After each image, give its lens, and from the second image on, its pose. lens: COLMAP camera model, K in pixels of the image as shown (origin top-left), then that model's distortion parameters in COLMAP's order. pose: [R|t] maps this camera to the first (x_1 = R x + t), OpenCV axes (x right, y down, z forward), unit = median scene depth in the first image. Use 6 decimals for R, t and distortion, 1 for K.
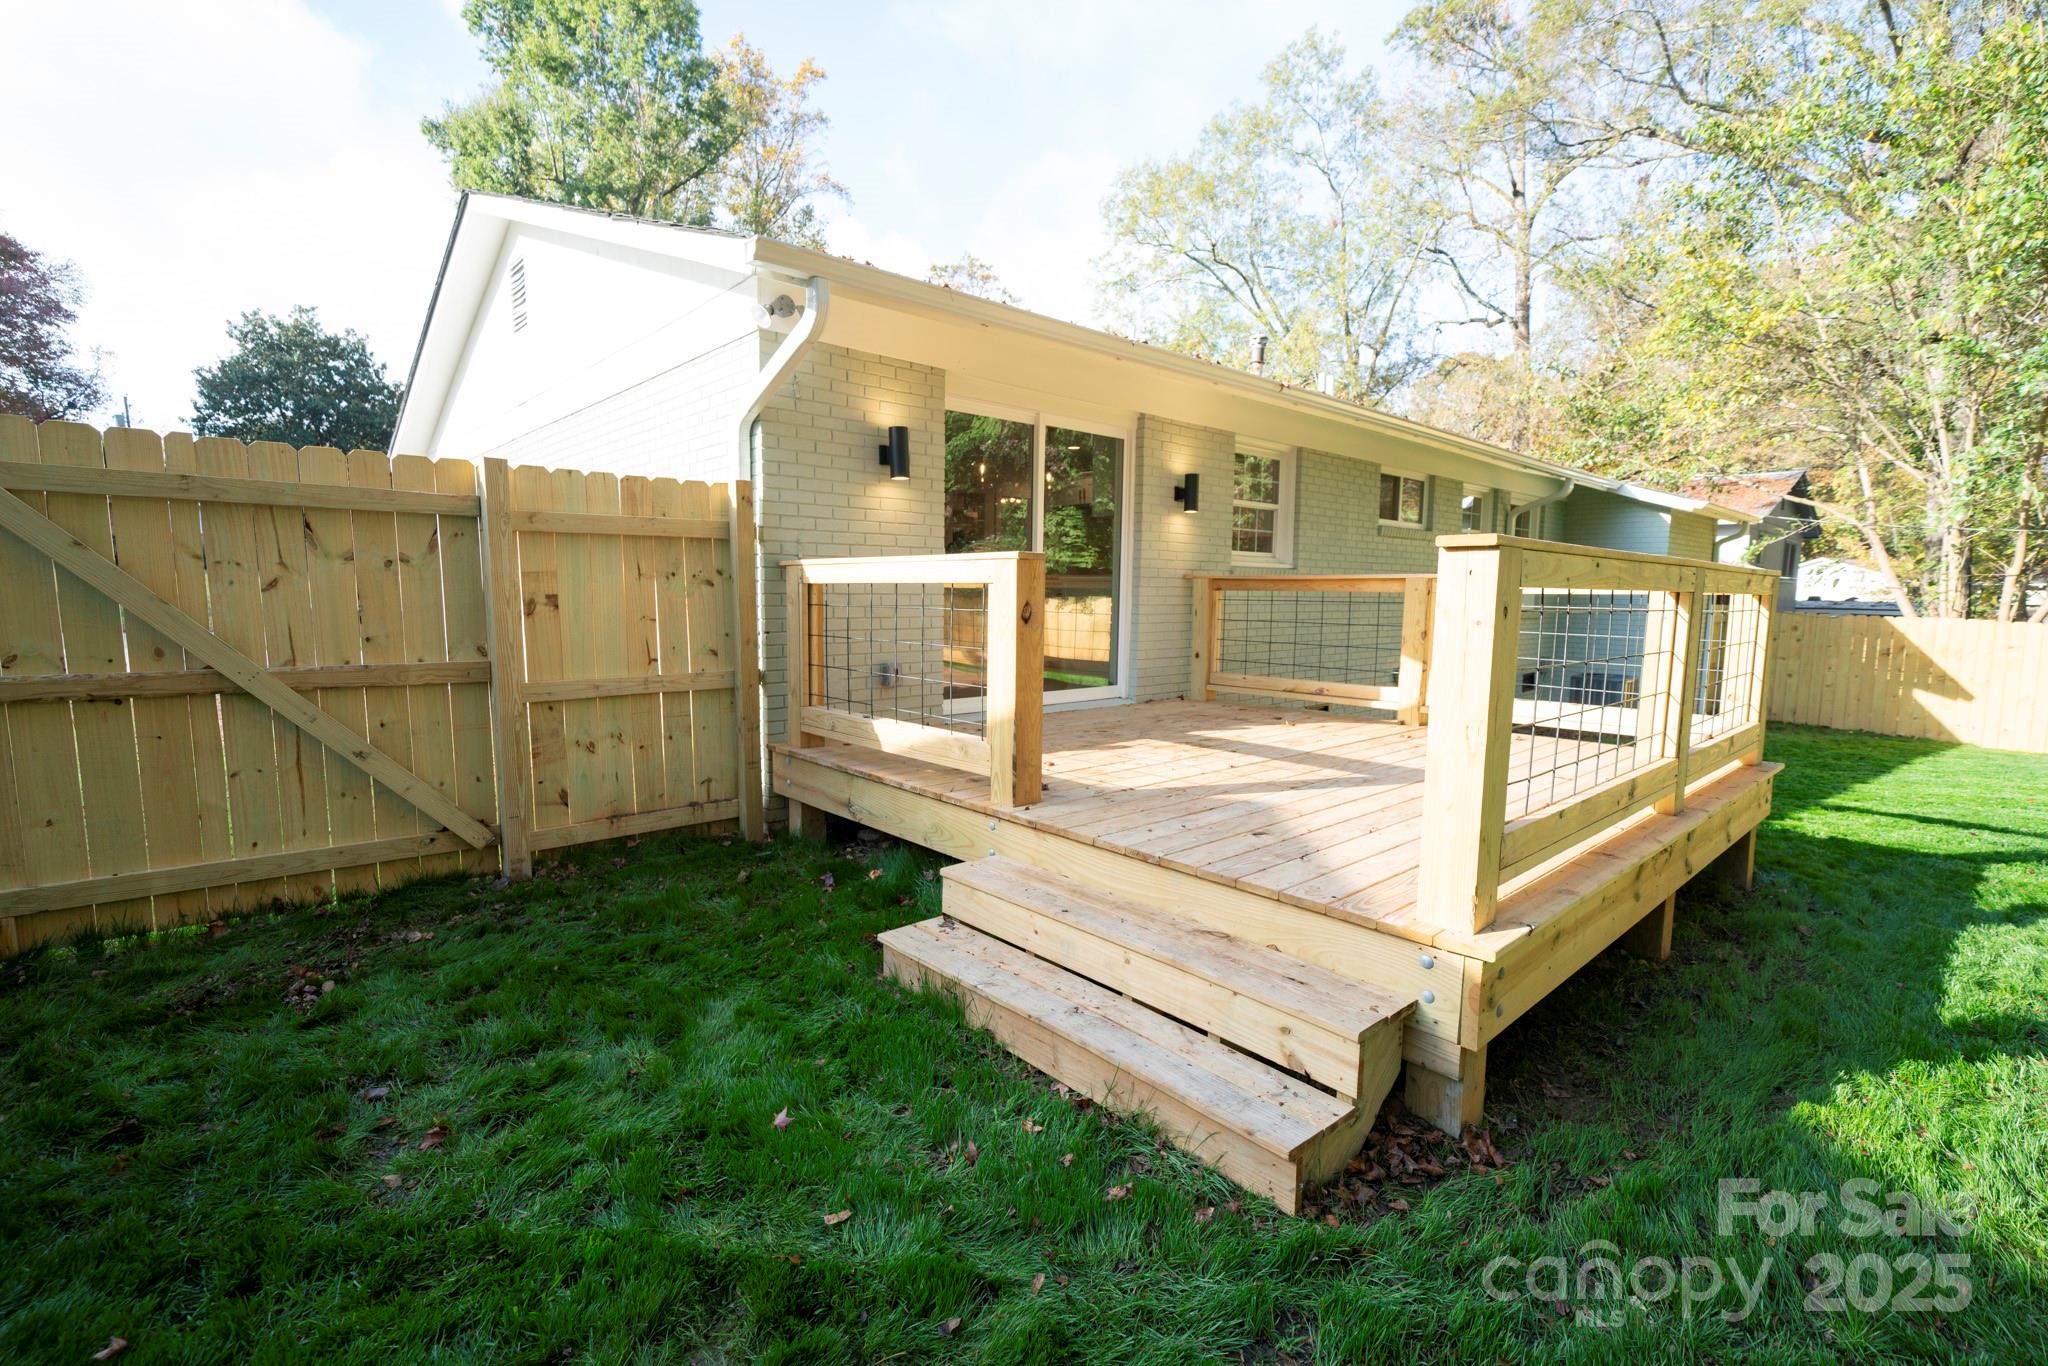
lens RADIAL K [[906.2, 0, 1028.6], [0, 906.2, 688.0], [0, 0, 1]] dist [0.001583, 0.006134]
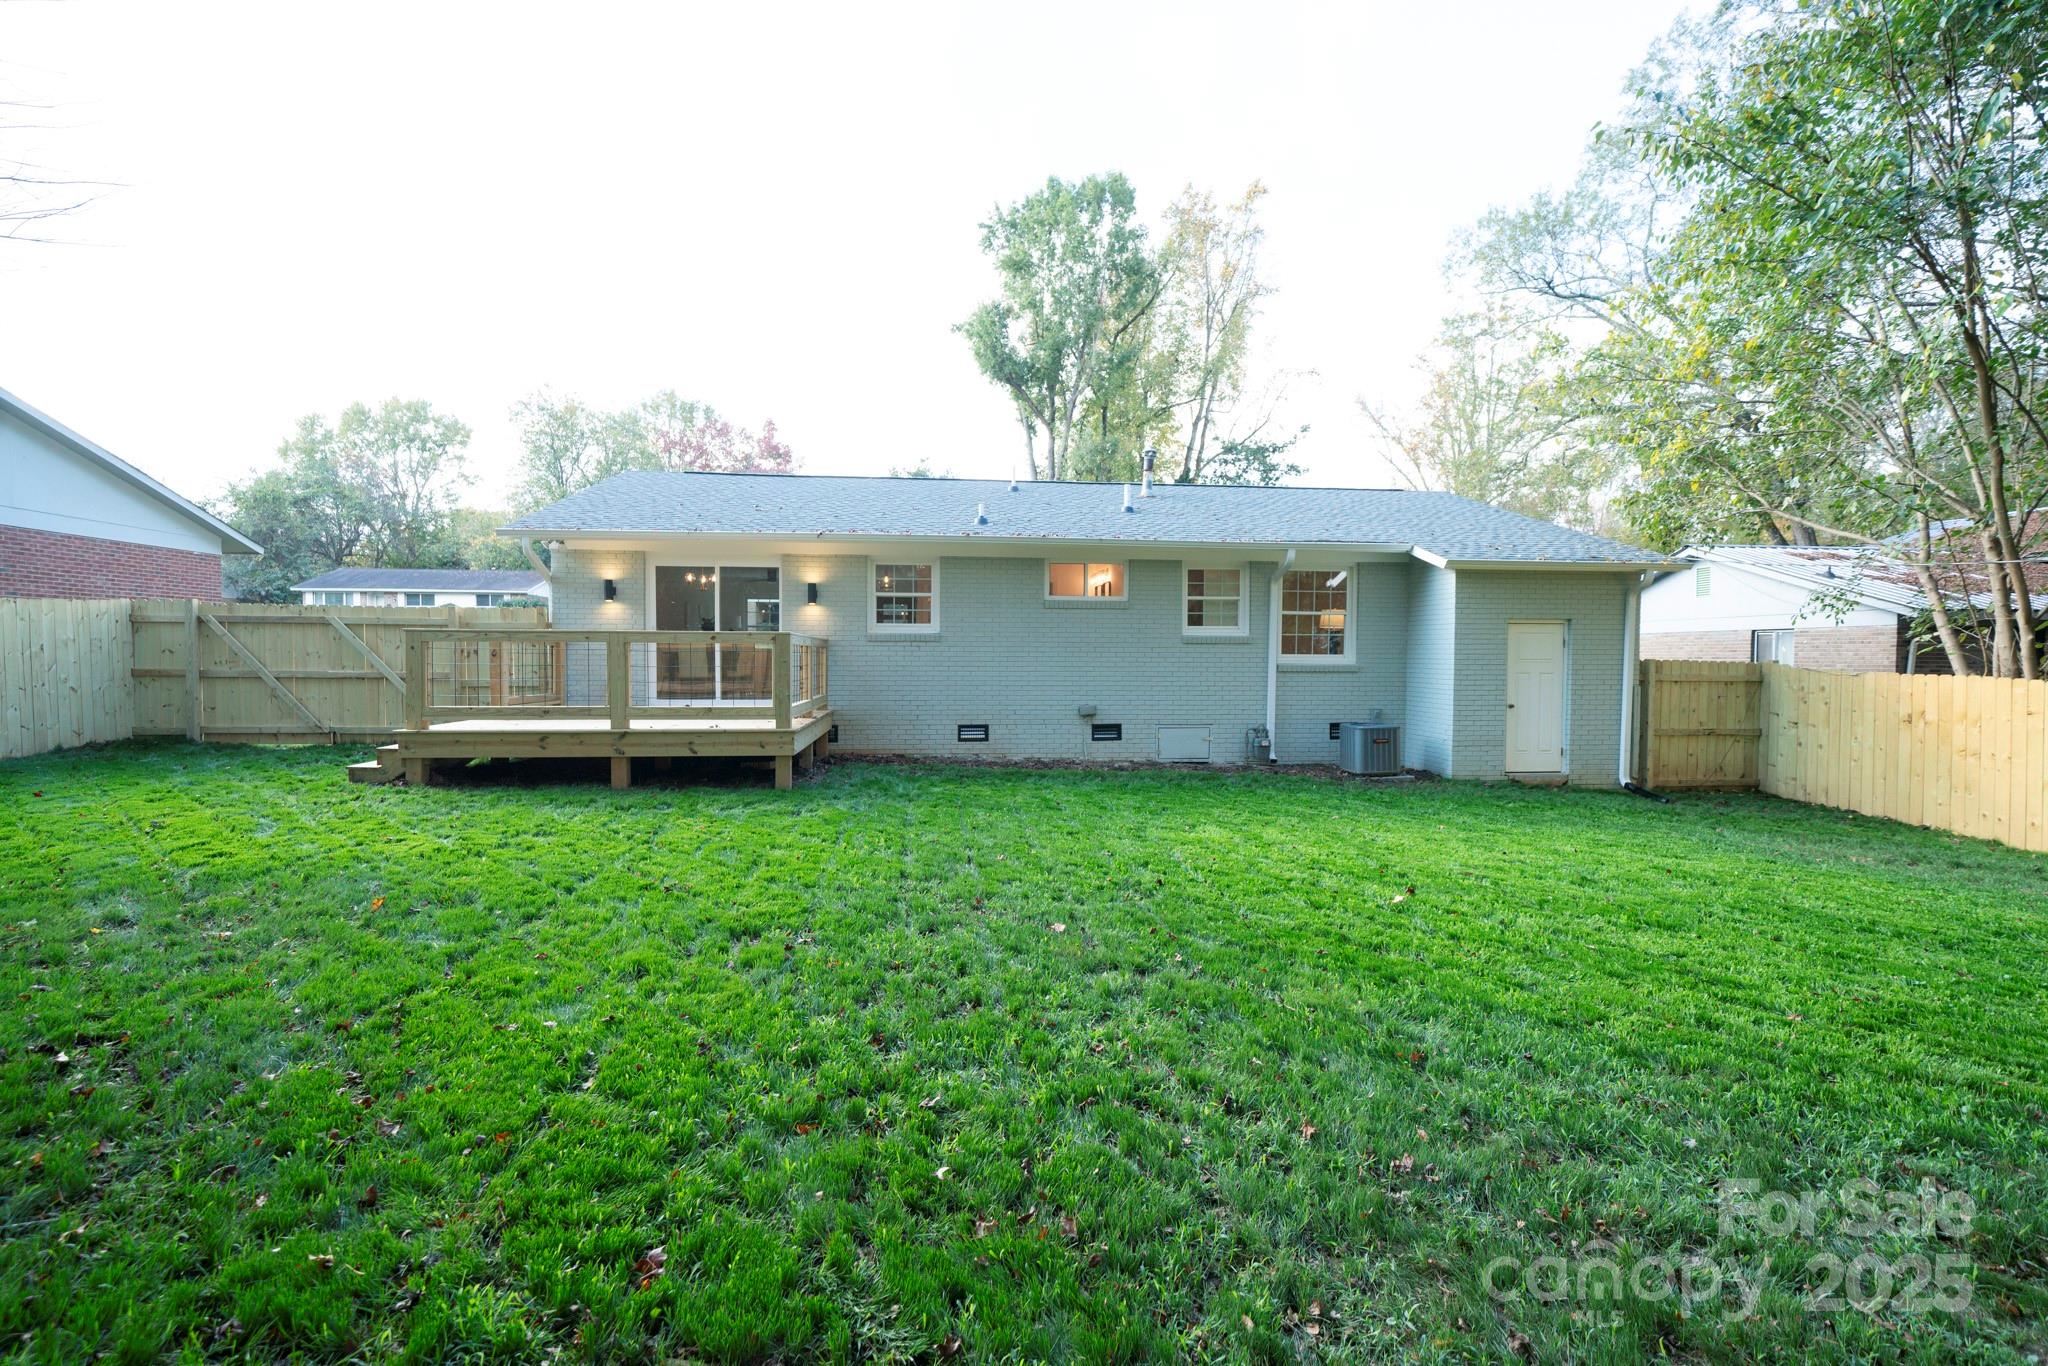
lens RADIAL K [[924.2, 0, 1013.6], [0, 924.2, 685.3], [0, 0, 1]] dist [0.012361, -0.000072]
pose [[0.805261, 0.010342, -0.592830, 1.823010], [-0.058579, 0.996344, -0.062188, 0.064764], [0.590020, 0.084805, 0.802923, -0.253539]]
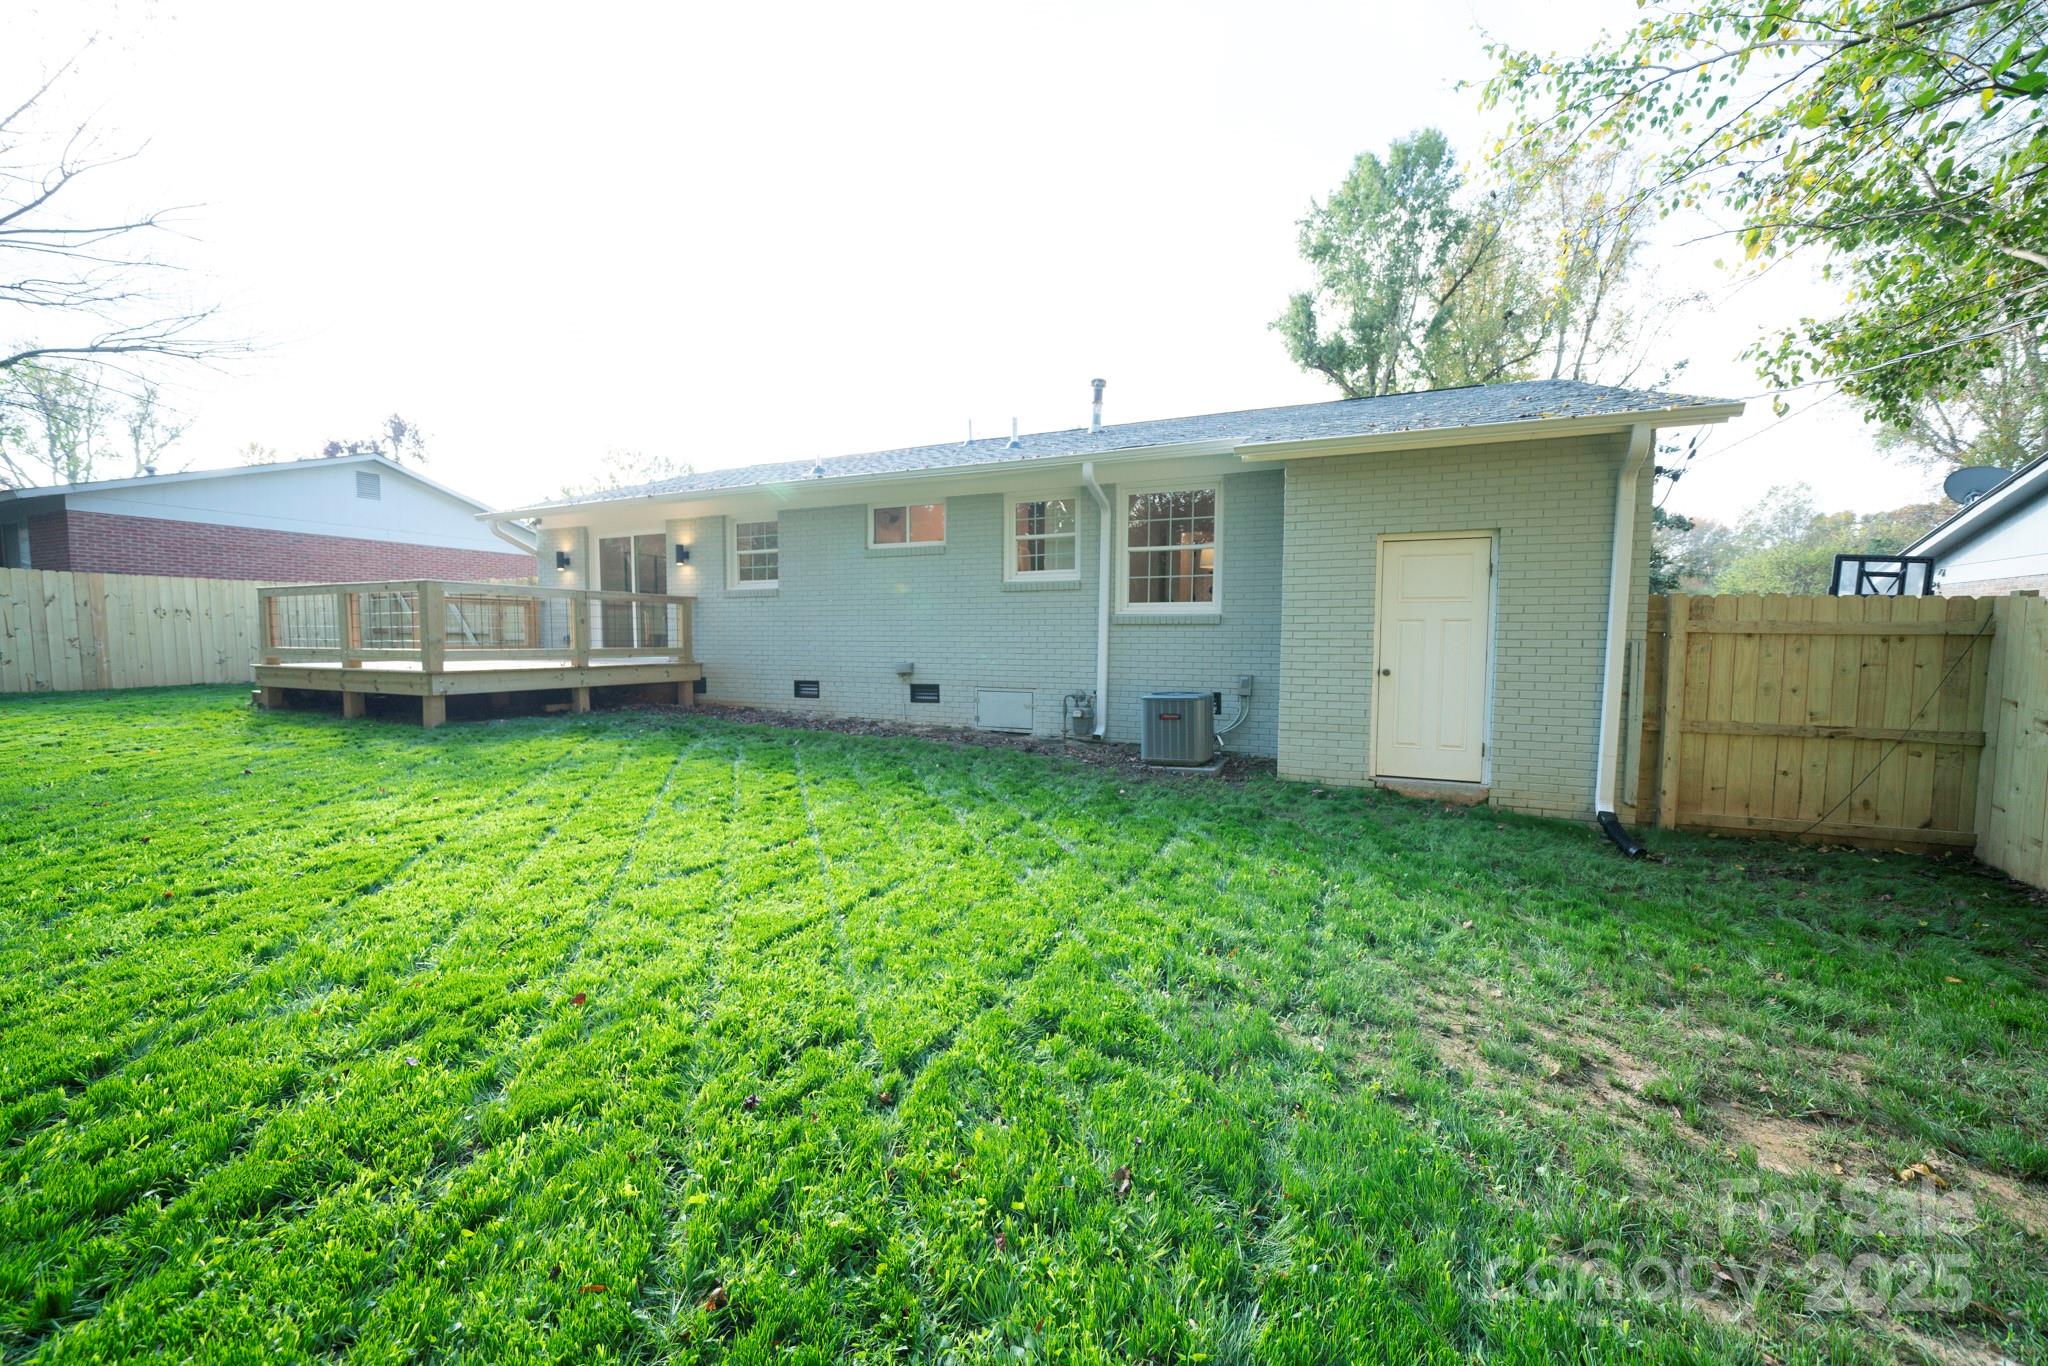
lens RADIAL K [[755.3, 0, 1028.7], [0, 755.3, 687.5], [0, 0, 1]] dist [-0.021125, 0.004195]
pose [[0.410606, 0.050263, -0.910427, 2.253902], [-0.096750, 0.995244, 0.011311, -0.025454], [0.906666, 0.083440, 0.413516, 1.188061]]
